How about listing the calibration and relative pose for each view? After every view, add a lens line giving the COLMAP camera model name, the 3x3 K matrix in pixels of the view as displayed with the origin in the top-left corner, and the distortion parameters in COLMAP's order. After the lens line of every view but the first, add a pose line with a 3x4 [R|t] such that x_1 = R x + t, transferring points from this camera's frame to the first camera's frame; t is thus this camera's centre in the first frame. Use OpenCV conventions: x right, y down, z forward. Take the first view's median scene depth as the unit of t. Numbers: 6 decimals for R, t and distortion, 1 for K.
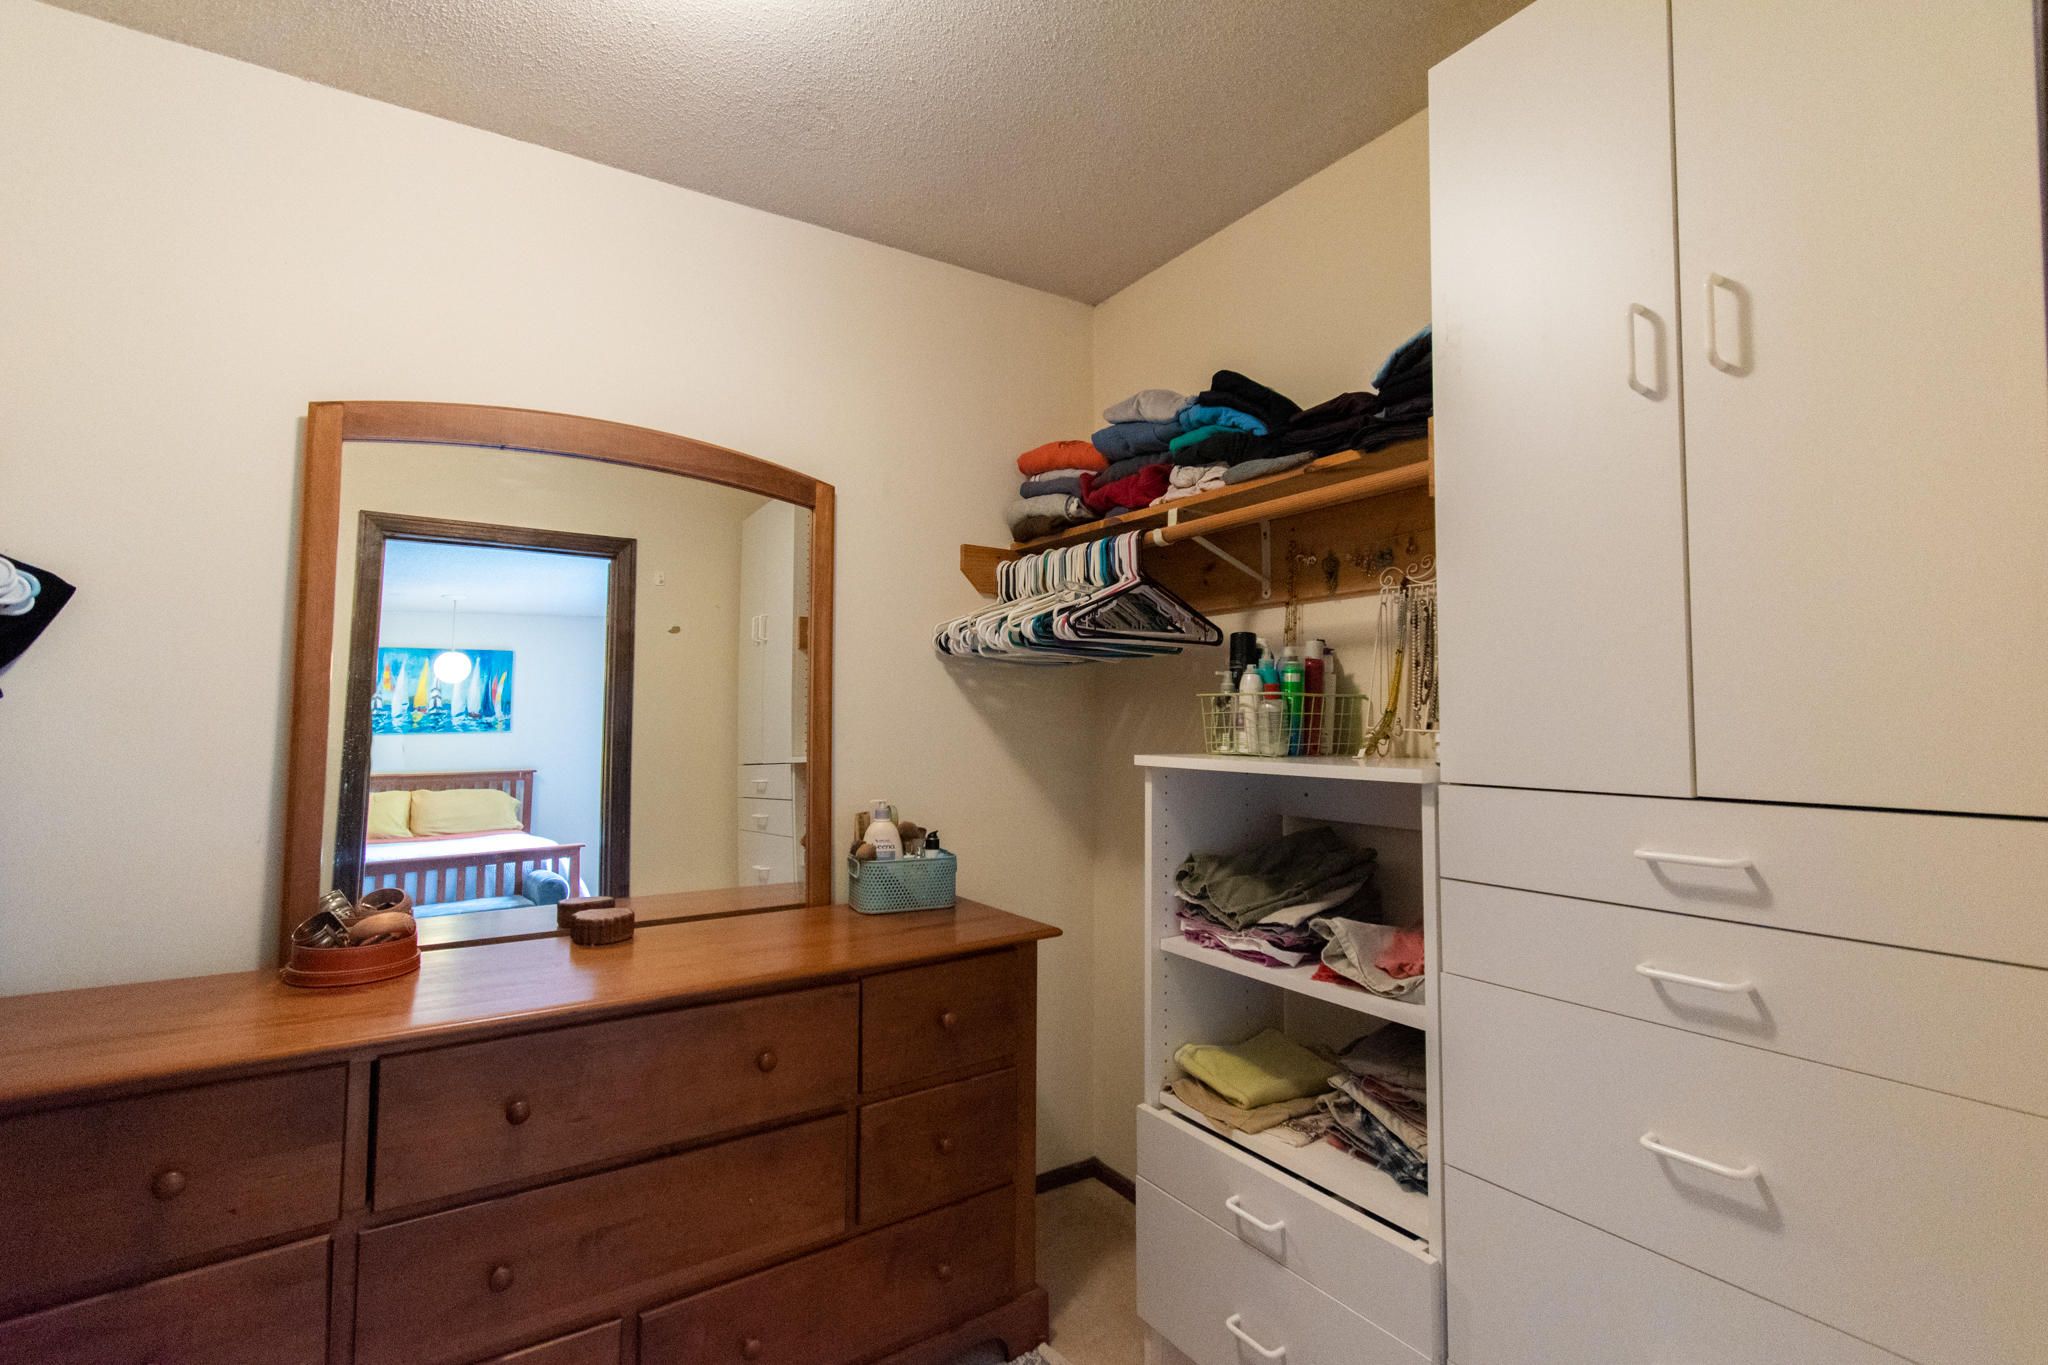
lens RADIAL K [[903.6, 0, 1024.0], [0, 903.6, 682.5], [0, 0, 1]] dist [0.000251, -0.000039]
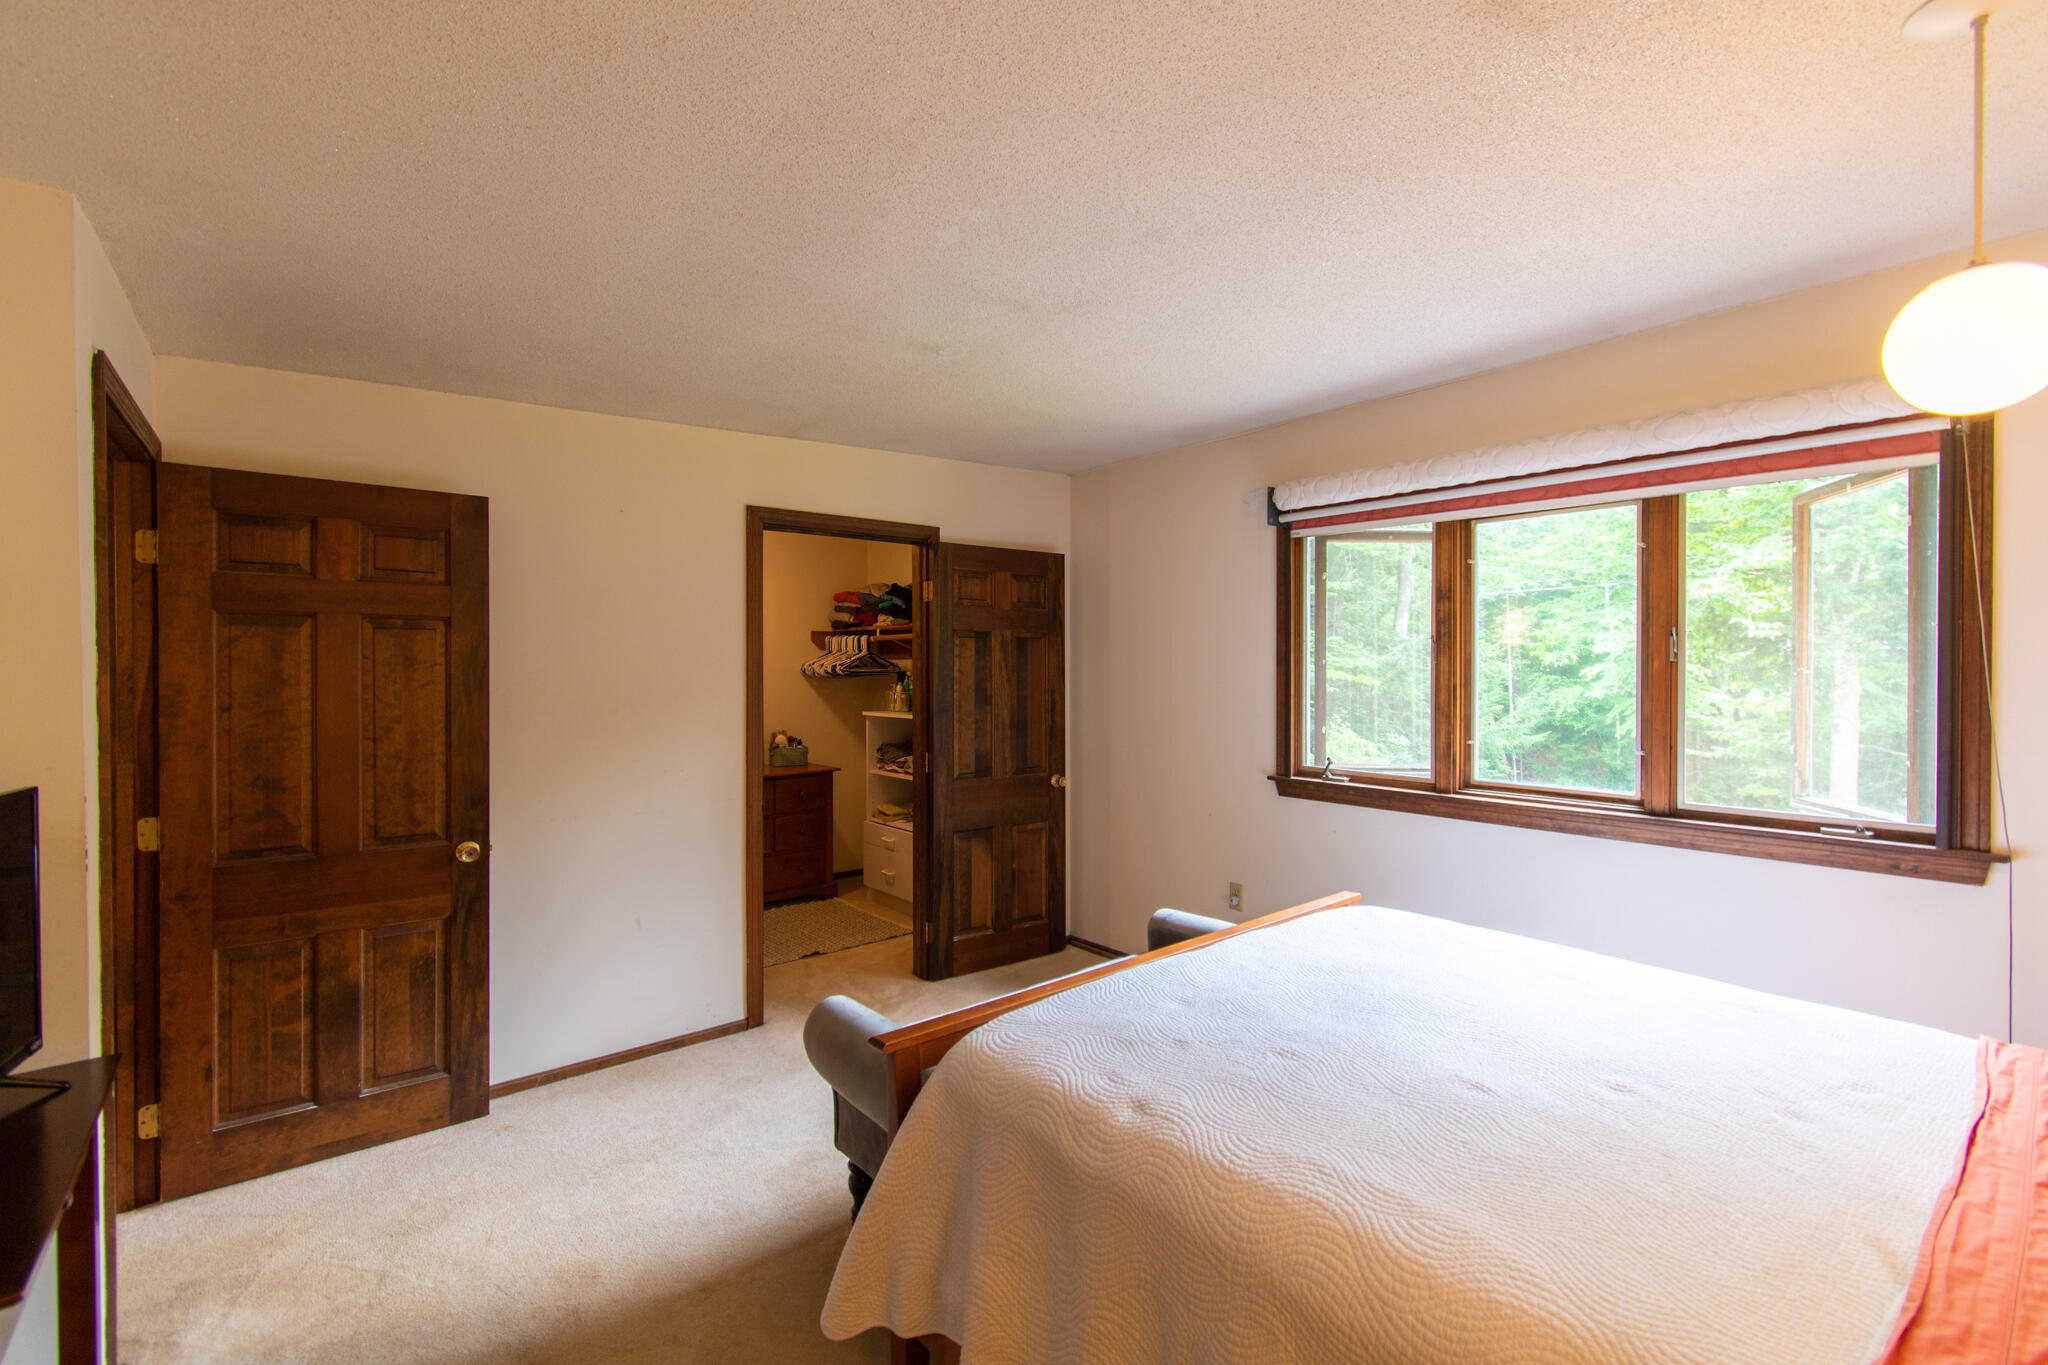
lens RADIAL K [[903.6, 0, 1024.0], [0, 903.6, 682.5], [0, 0, 1]] dist [0.000251, -0.000039]
pose [[0.995557, -0.007770, 0.093842, 0.355093], [0.002370, 0.998342, 0.057519, -0.182607], [-0.094133, -0.057041, 0.993924, -1.979515]]
